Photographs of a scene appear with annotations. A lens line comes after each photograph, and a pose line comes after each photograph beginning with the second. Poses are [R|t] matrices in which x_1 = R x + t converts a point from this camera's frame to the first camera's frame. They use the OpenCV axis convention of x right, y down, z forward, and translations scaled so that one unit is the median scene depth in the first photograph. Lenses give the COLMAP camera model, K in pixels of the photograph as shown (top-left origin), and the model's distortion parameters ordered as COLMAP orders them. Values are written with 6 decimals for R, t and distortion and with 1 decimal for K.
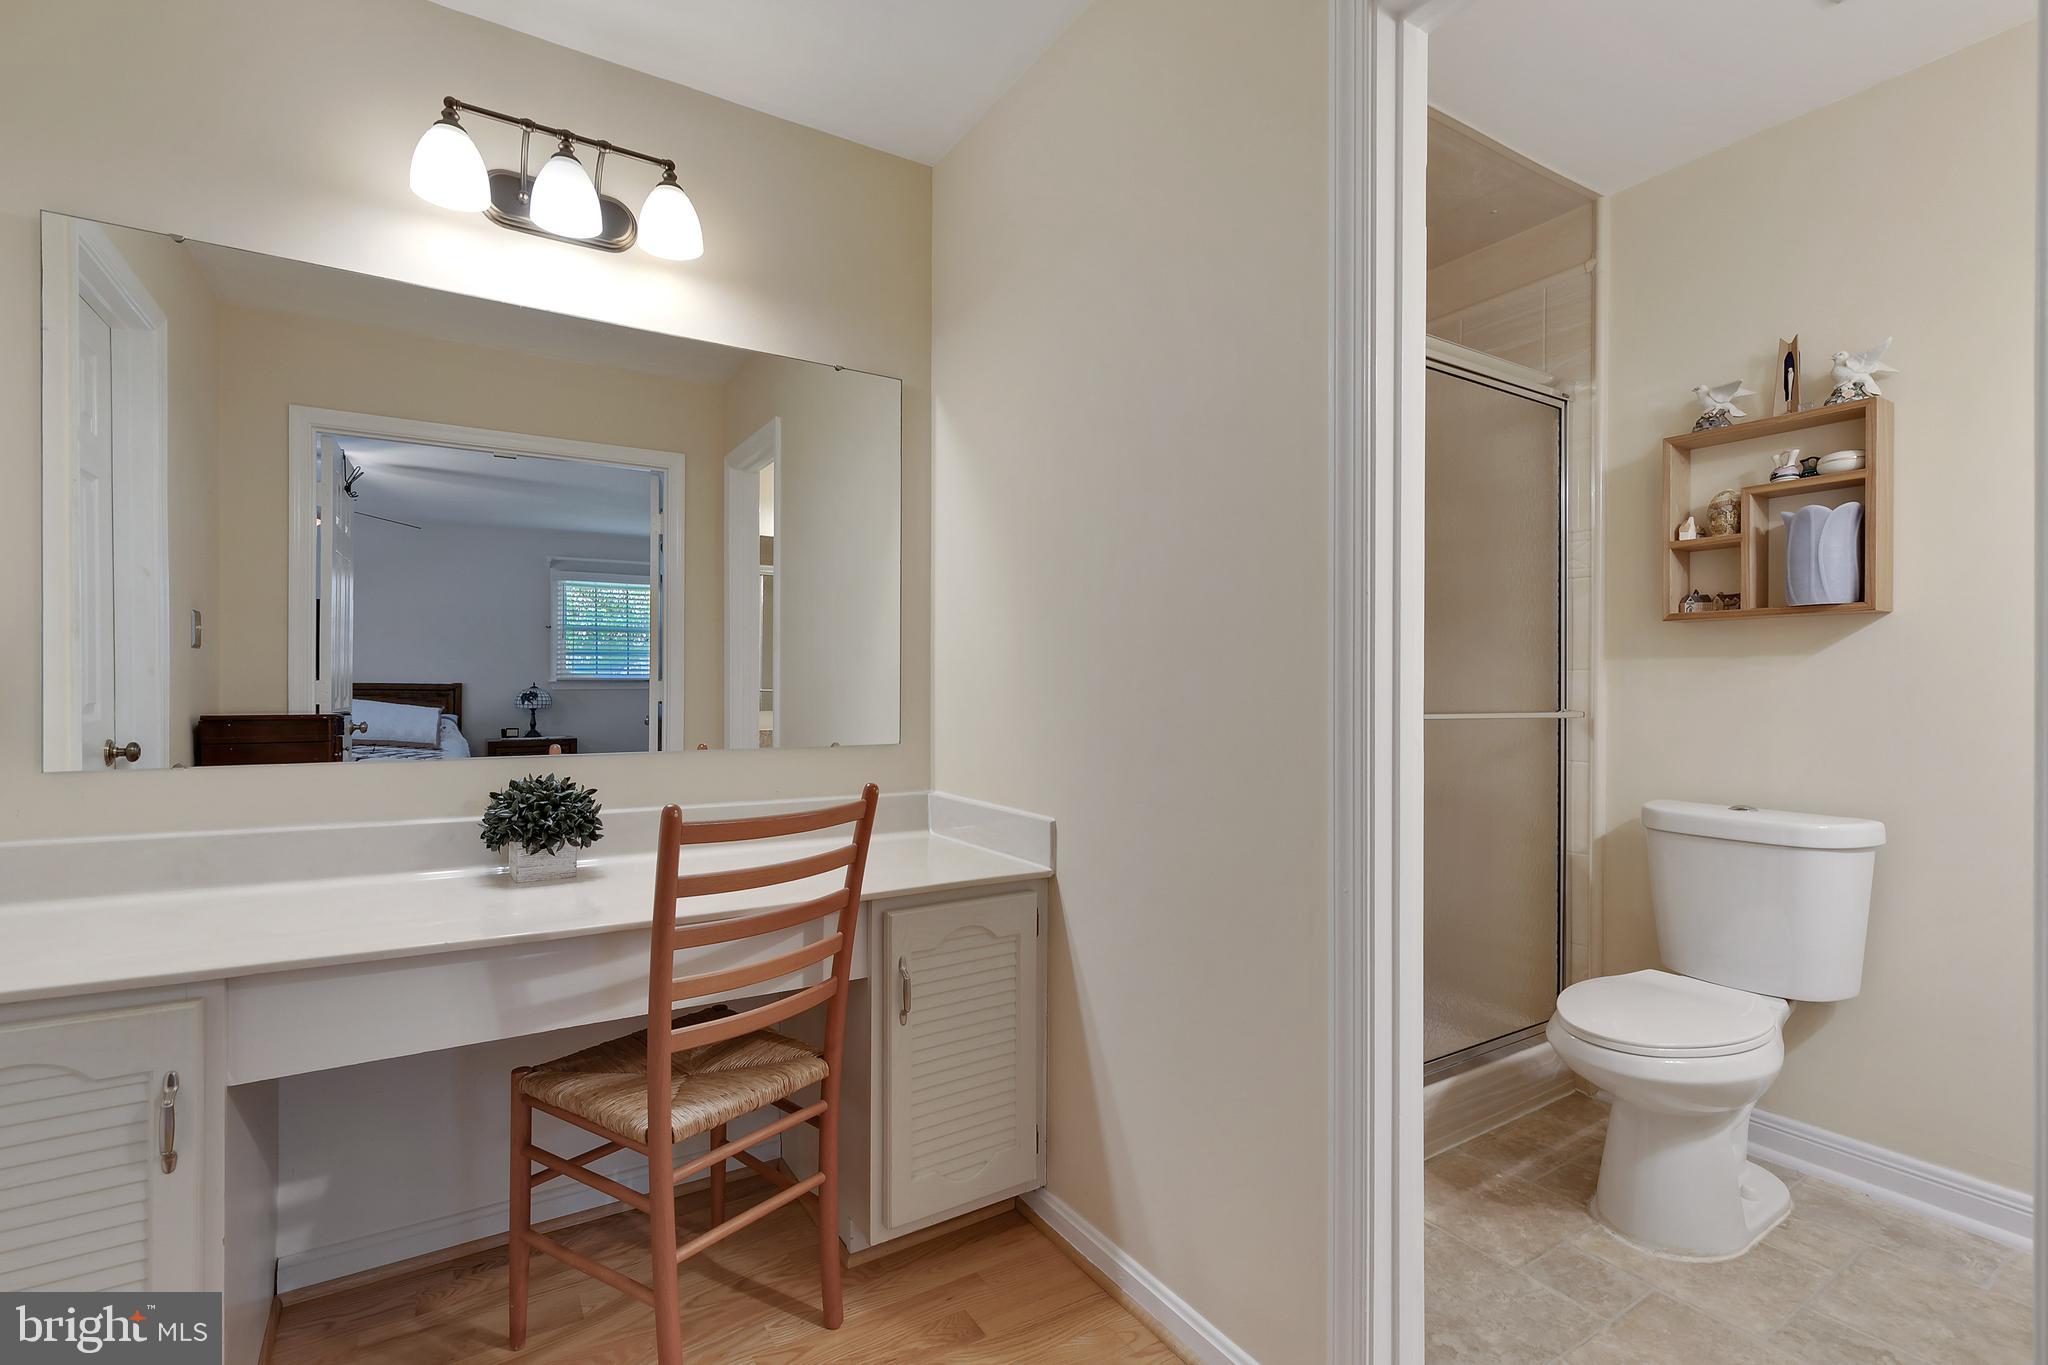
lens RADIAL K [[930.0, 0, 1018.7], [0, 930.0, 684.0], [0, 0, 1]] dist [0.009082, -0.000491]
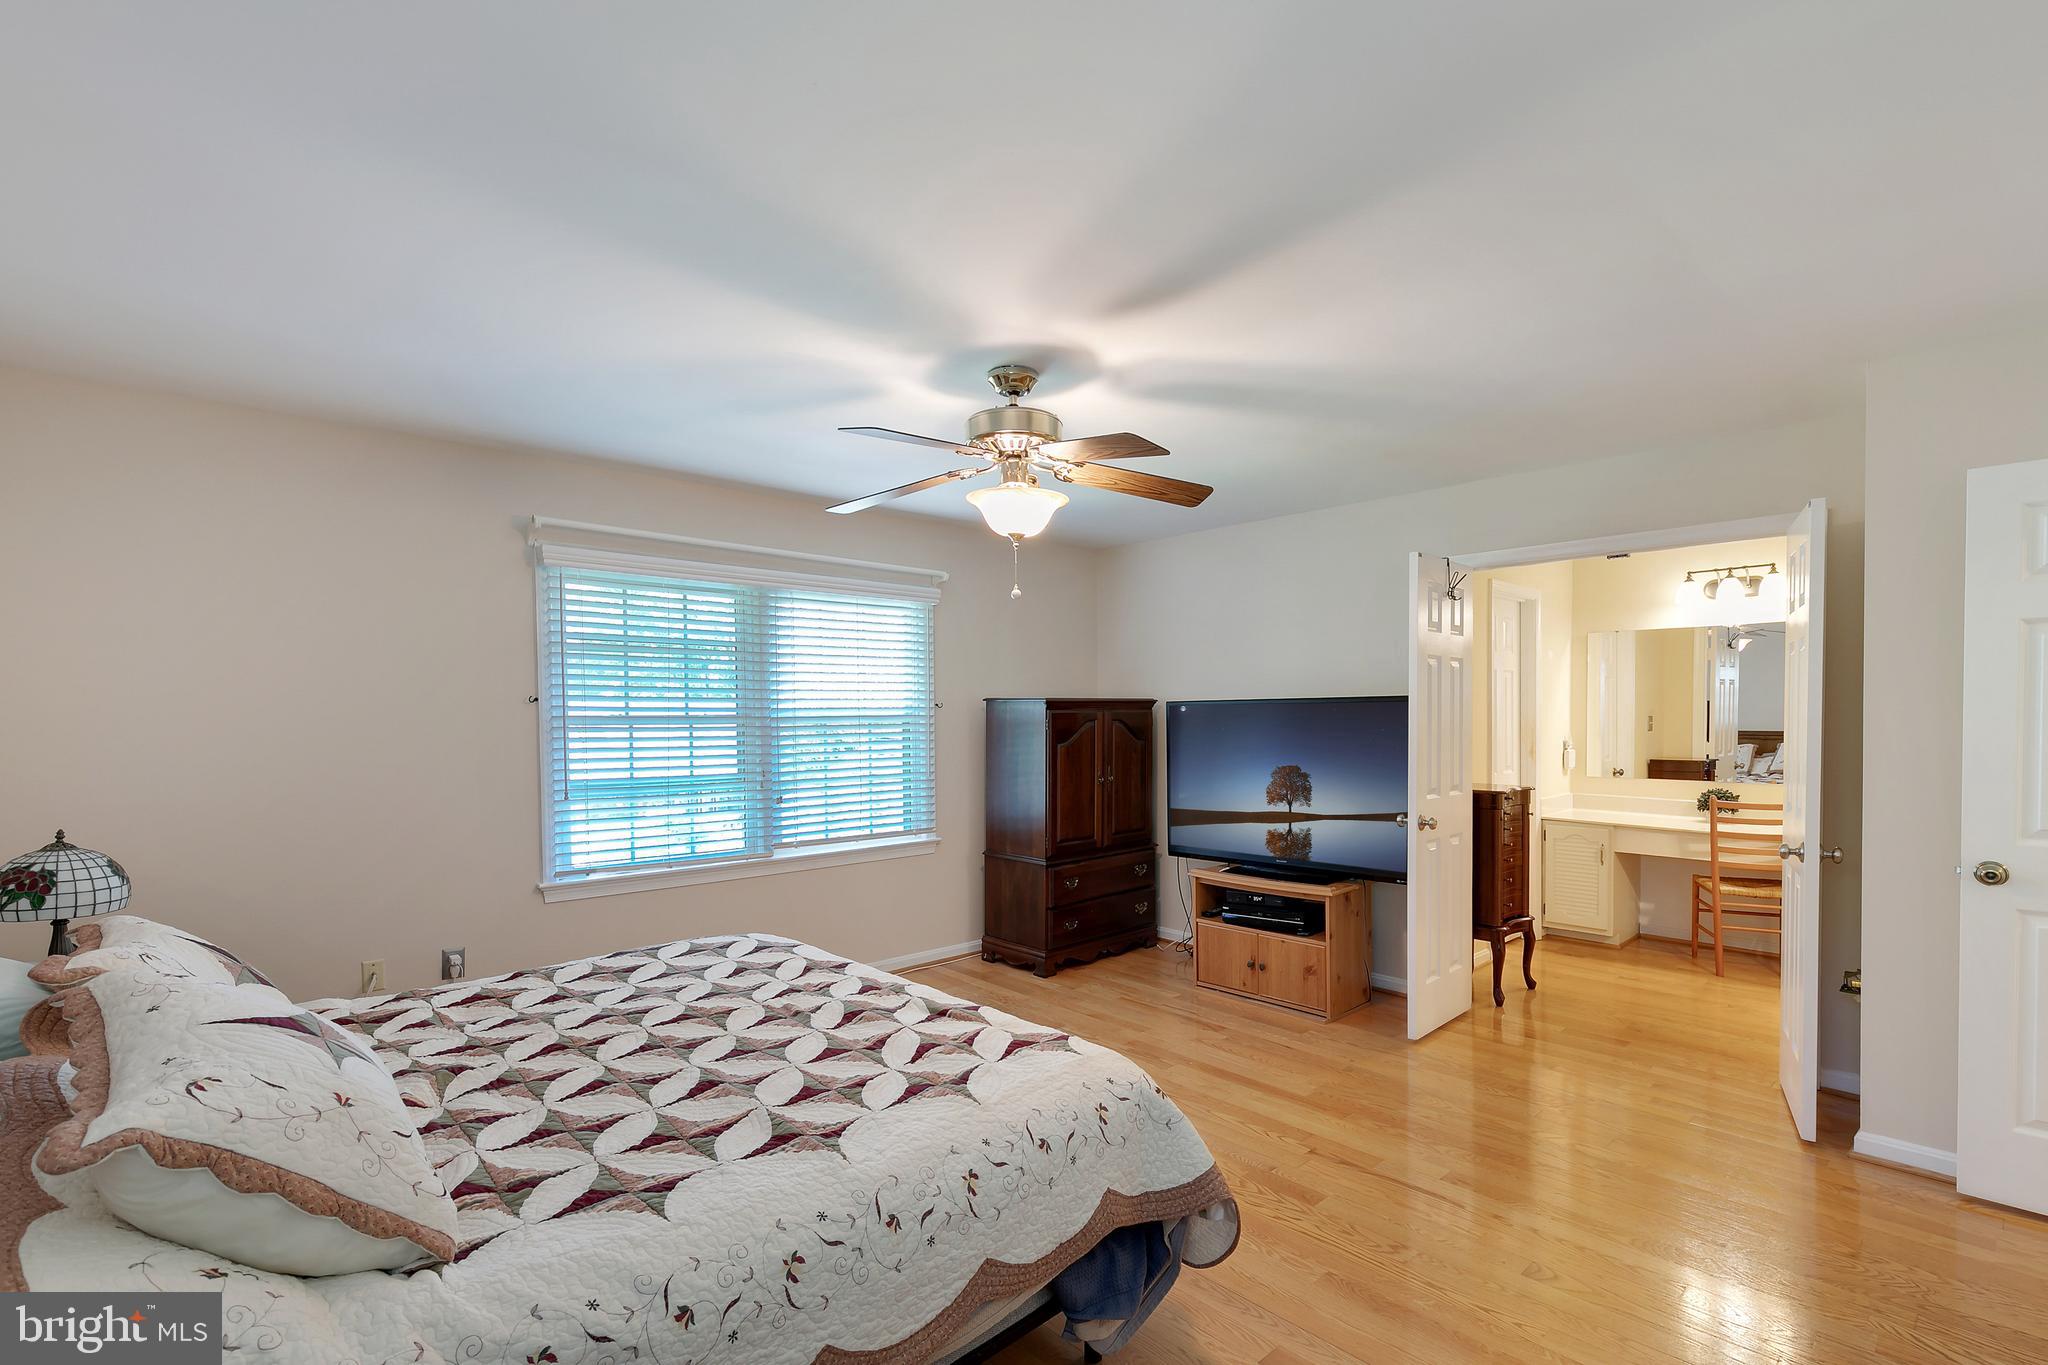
lens RADIAL K [[930.0, 0, 1045.6], [0, 930.0, 733.6], [0, 0, 1]] dist [0.009082, -0.000491]
pose [[0.189410, 0.021202, -0.981669, 2.035713], [-0.000305, 0.999768, 0.021534, -0.140593], [0.981898, -0.003779, 0.189373, -1.693449]]
